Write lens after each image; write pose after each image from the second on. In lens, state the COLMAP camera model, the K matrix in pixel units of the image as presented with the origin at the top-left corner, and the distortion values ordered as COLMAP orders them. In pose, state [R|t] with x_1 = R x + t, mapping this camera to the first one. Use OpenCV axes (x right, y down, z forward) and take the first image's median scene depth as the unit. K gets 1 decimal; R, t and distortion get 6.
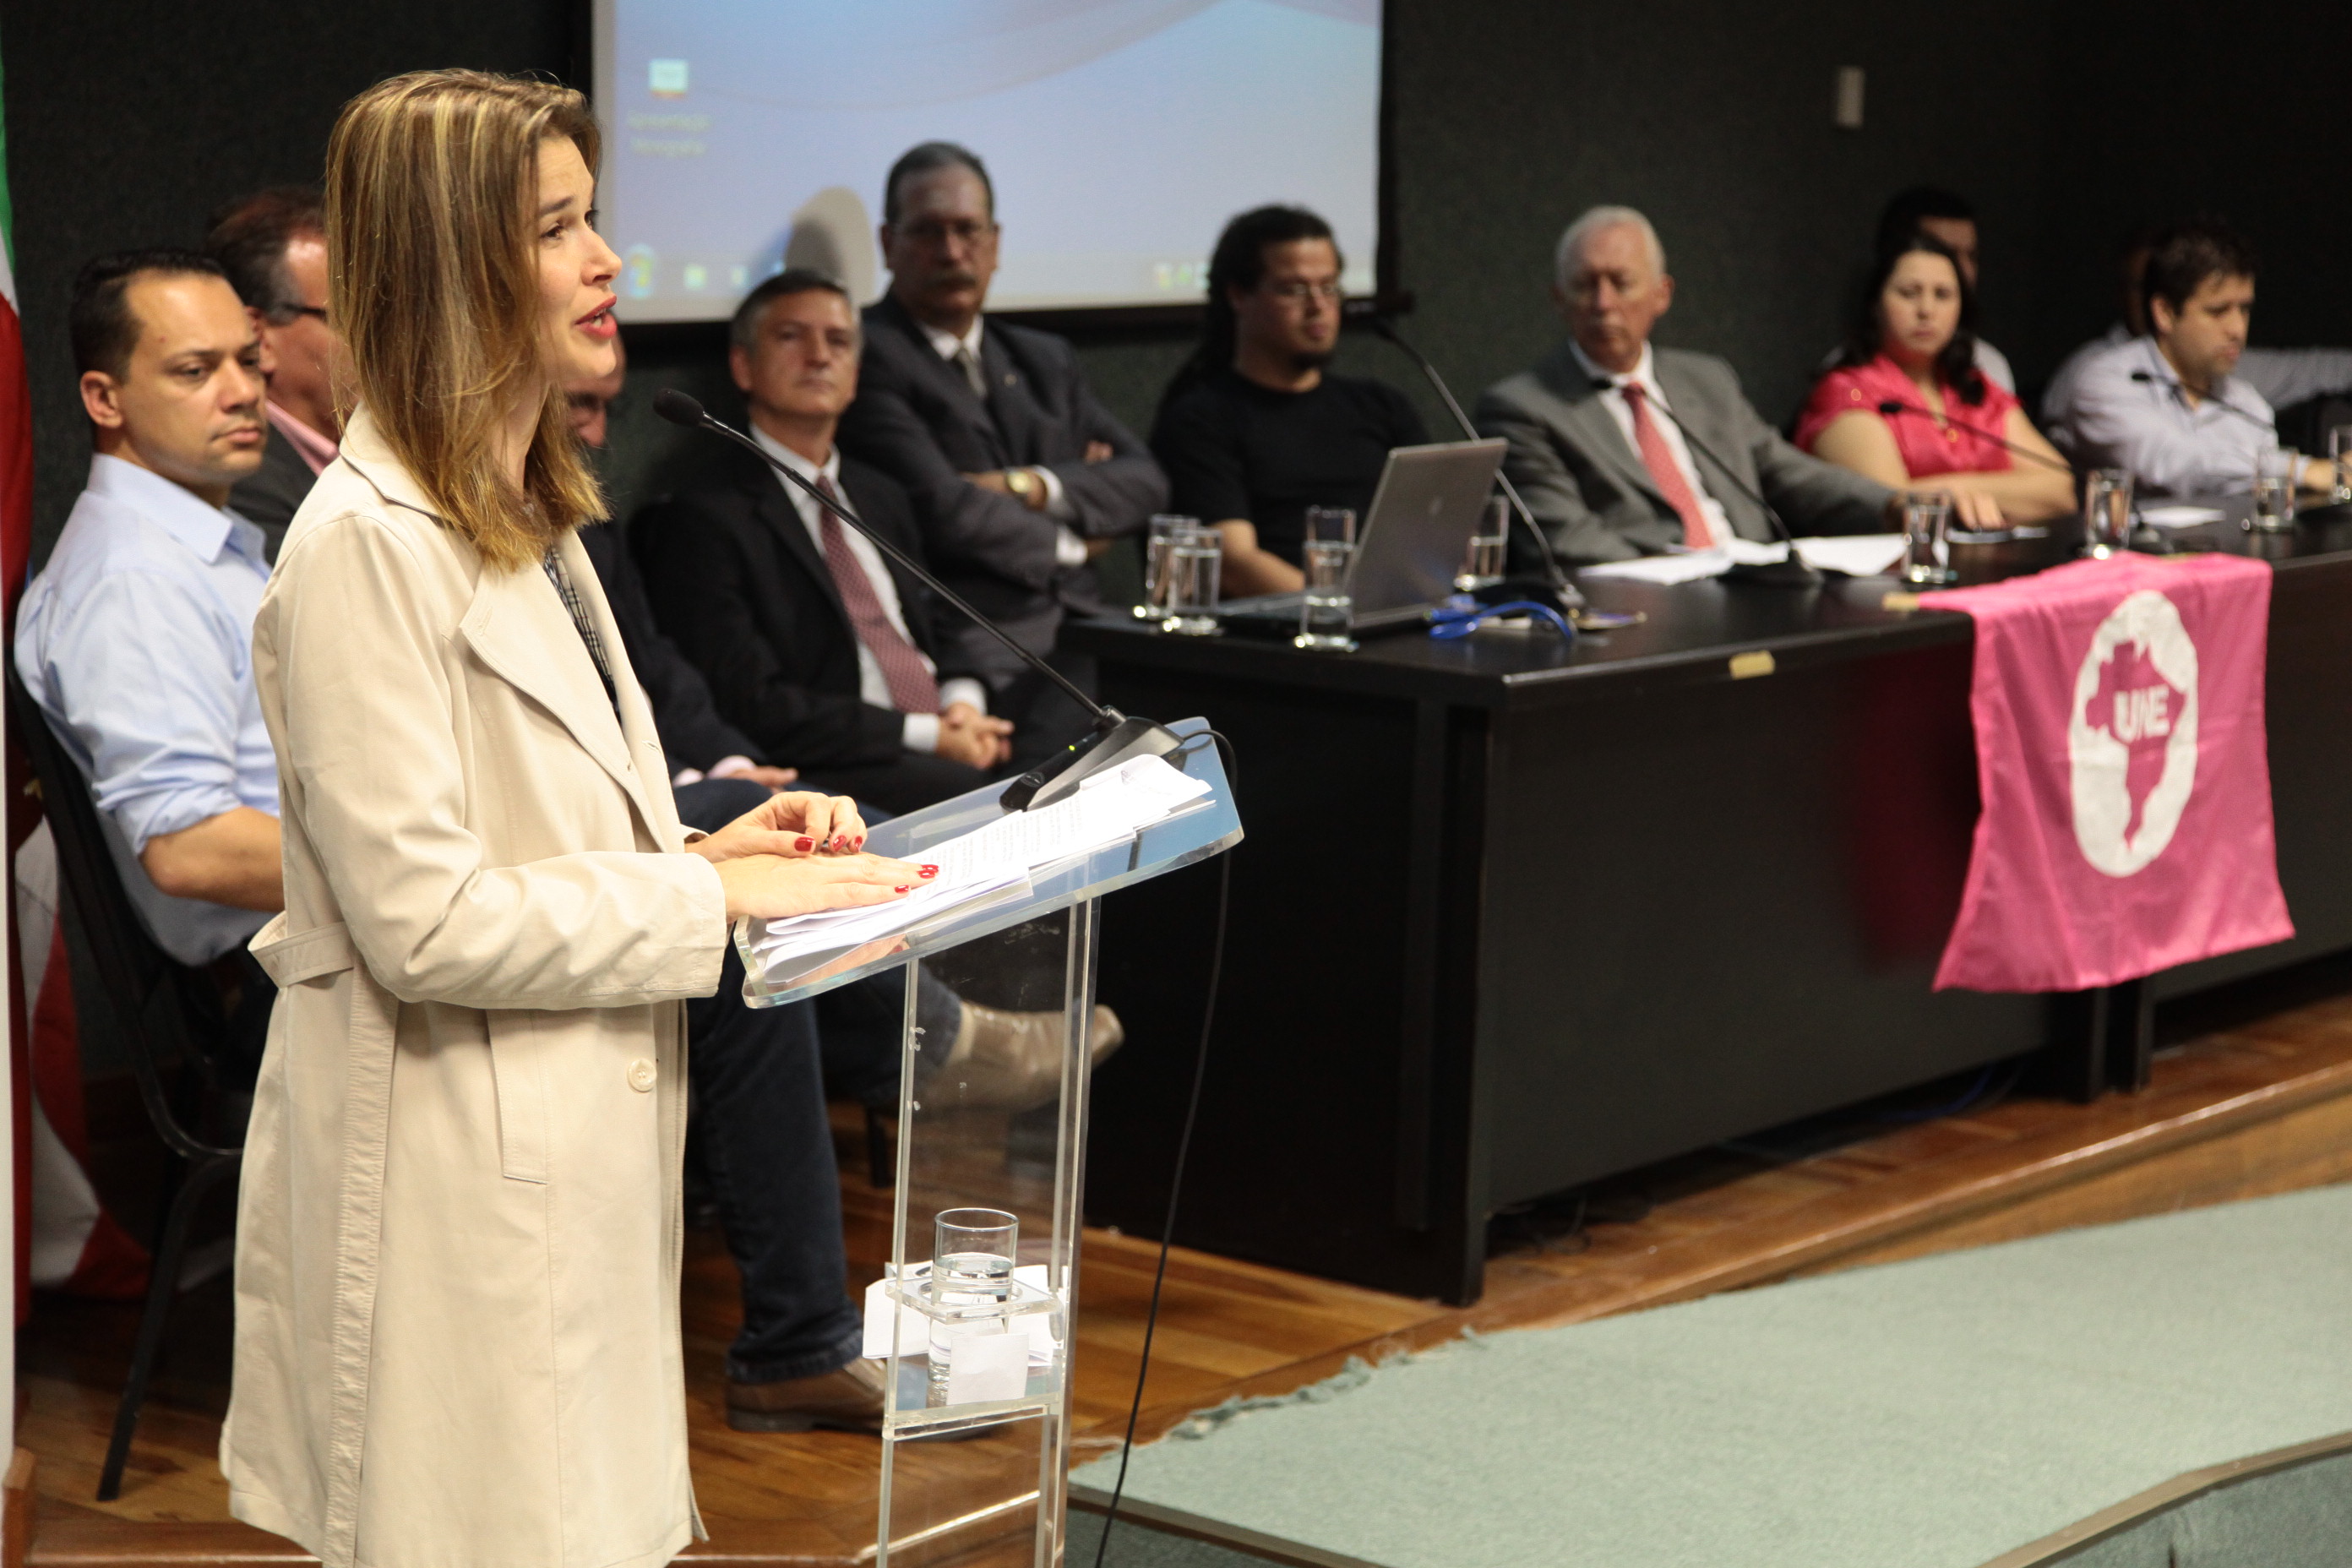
lens RADIAL K [[4802.0, 0, 1172.1], [0, 4802.0, 801.8], [0, 0, 1]] dist [0.325373, 0.000000]
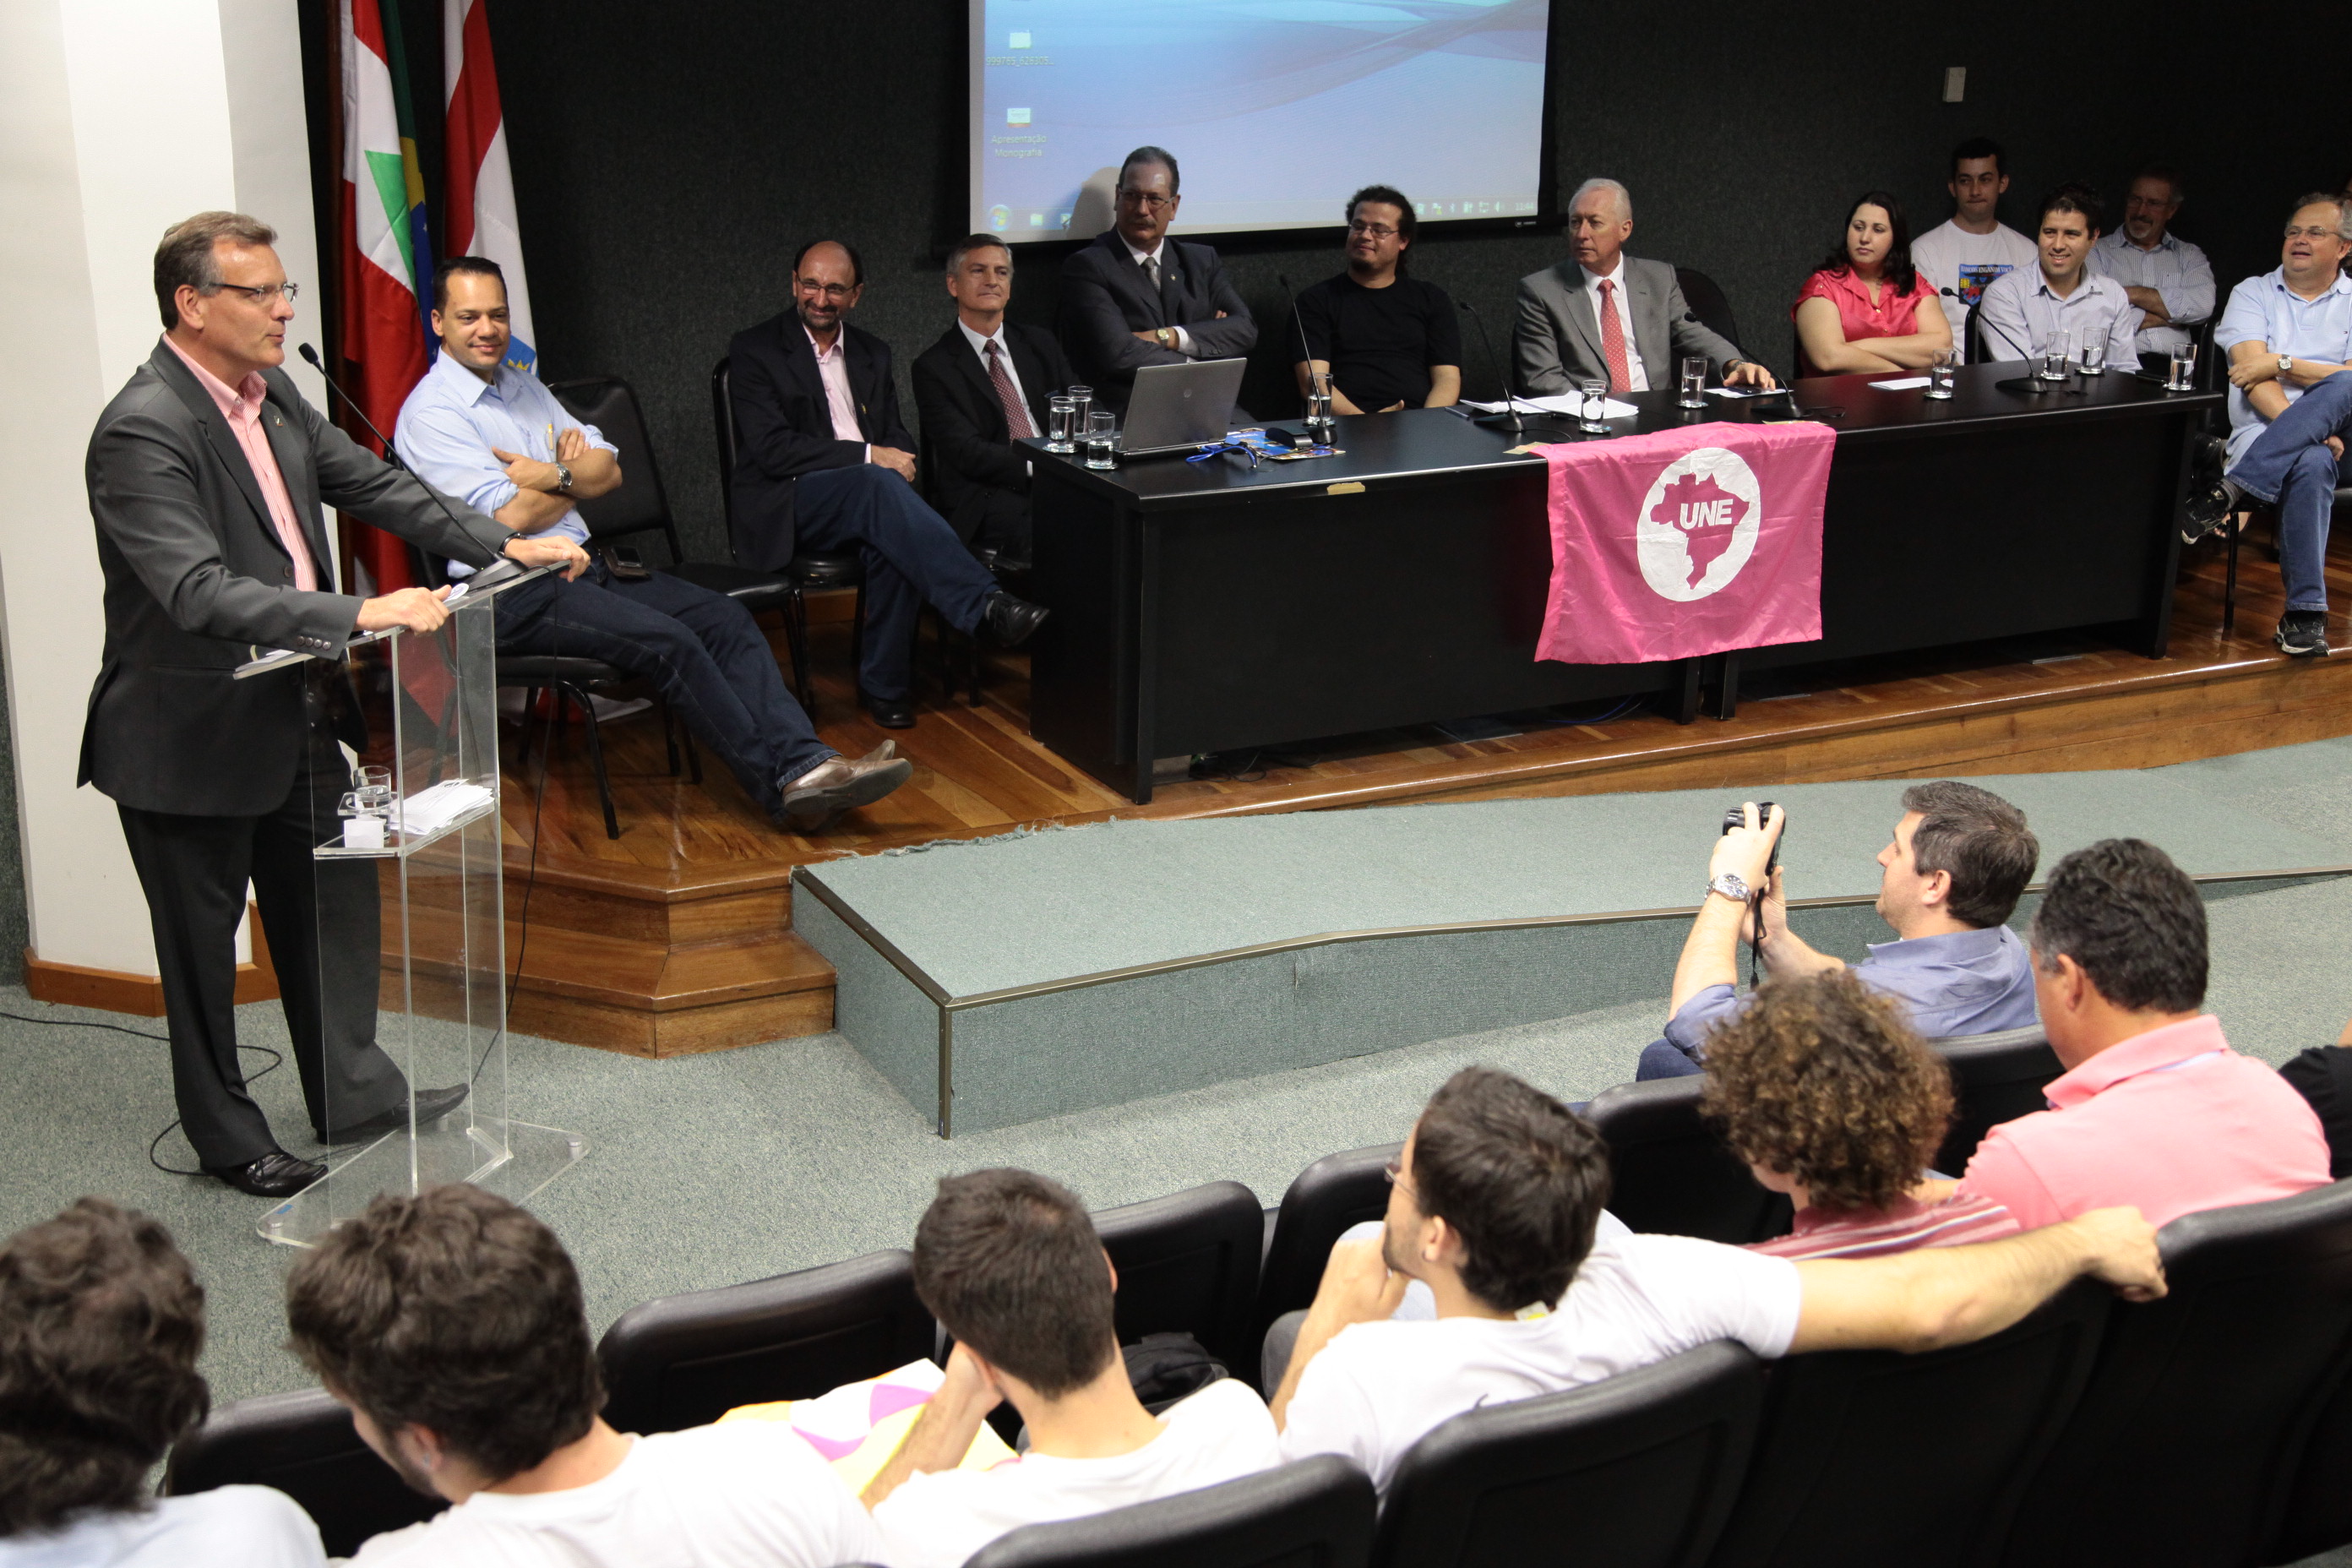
lens RADIAL K [[2974.4, 0, 1190.9], [0, 2974.4, 772.7], [0, 0, 1]] dist [0.115129, 0.000000]
pose [[0.912759, 0.120993, -0.390170, 0.475126], [-0.061105, 0.984823, 0.162449, -0.093160], [0.403903, -0.124435, 0.906299, -0.090542]]
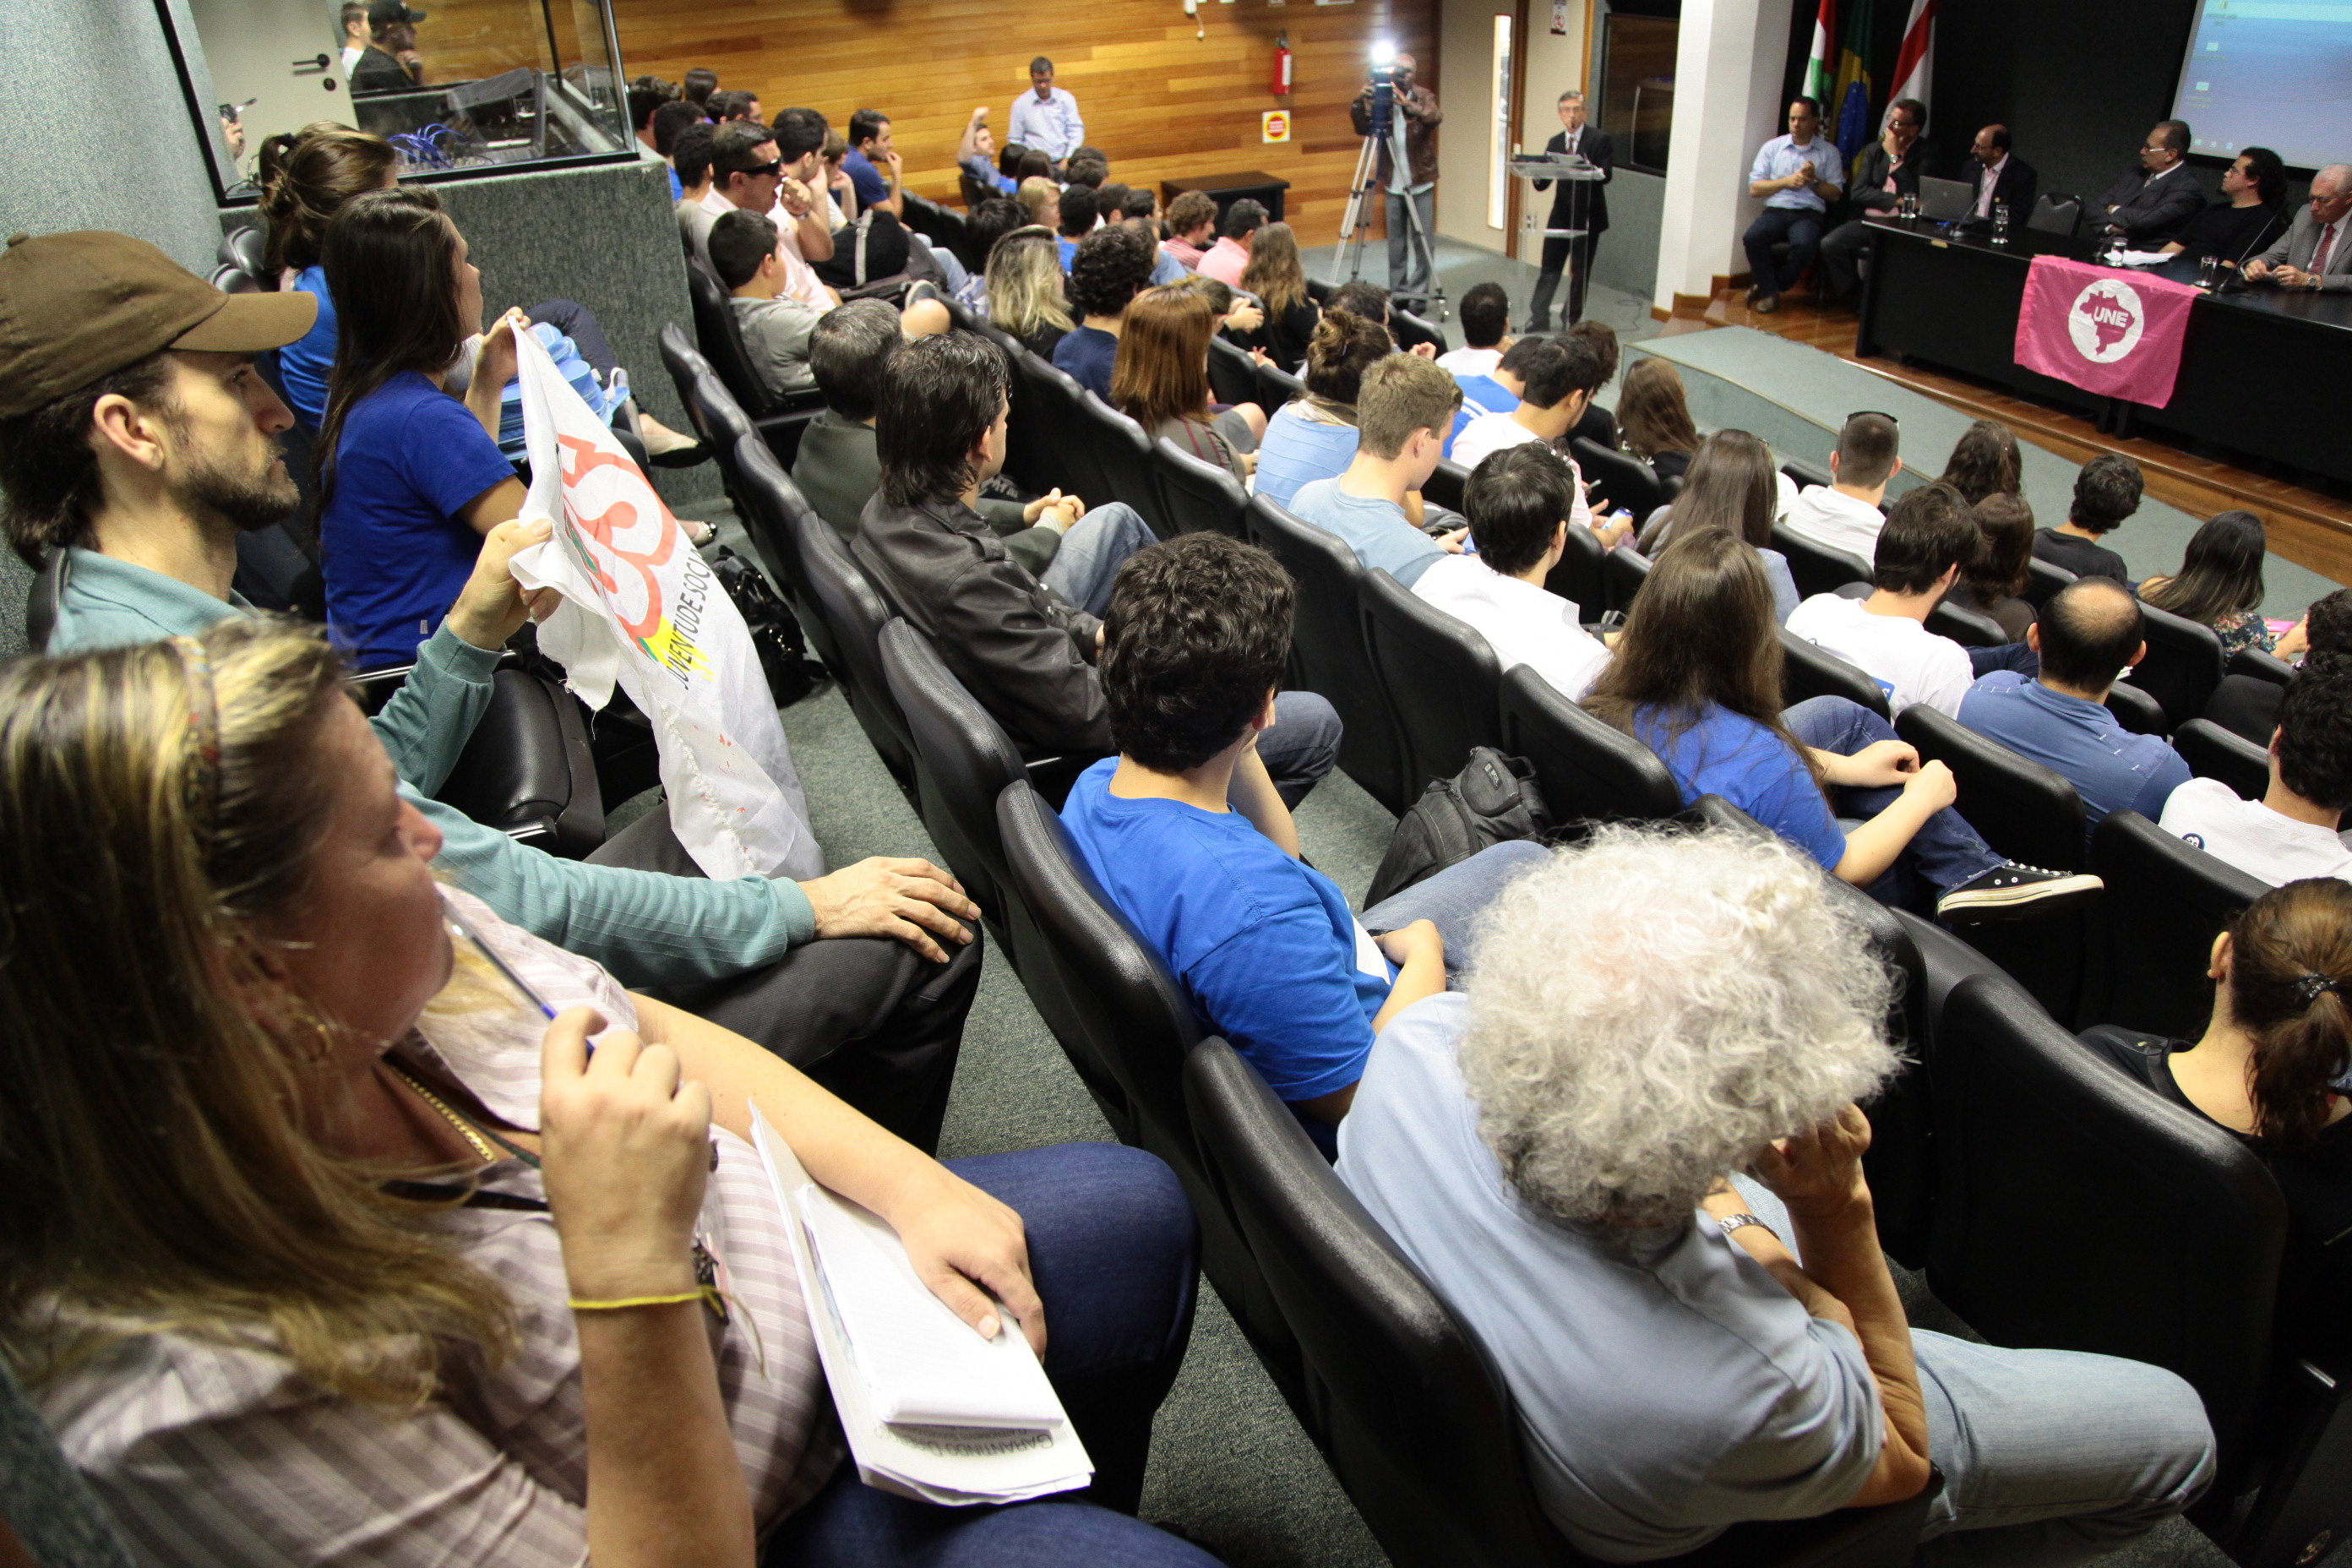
lens RADIAL K [[1603.5, 0, 1185.6], [0, 1603.5, 762.2], [0, 0, 1]] dist [-0.087222, 0.029168]
pose [[-0.455602, 0.423364, -0.783065, 1.506942], [-0.112098, 0.845378, 0.522274, -0.254286], [0.883098, 0.325729, -0.337697, 0.910841]]
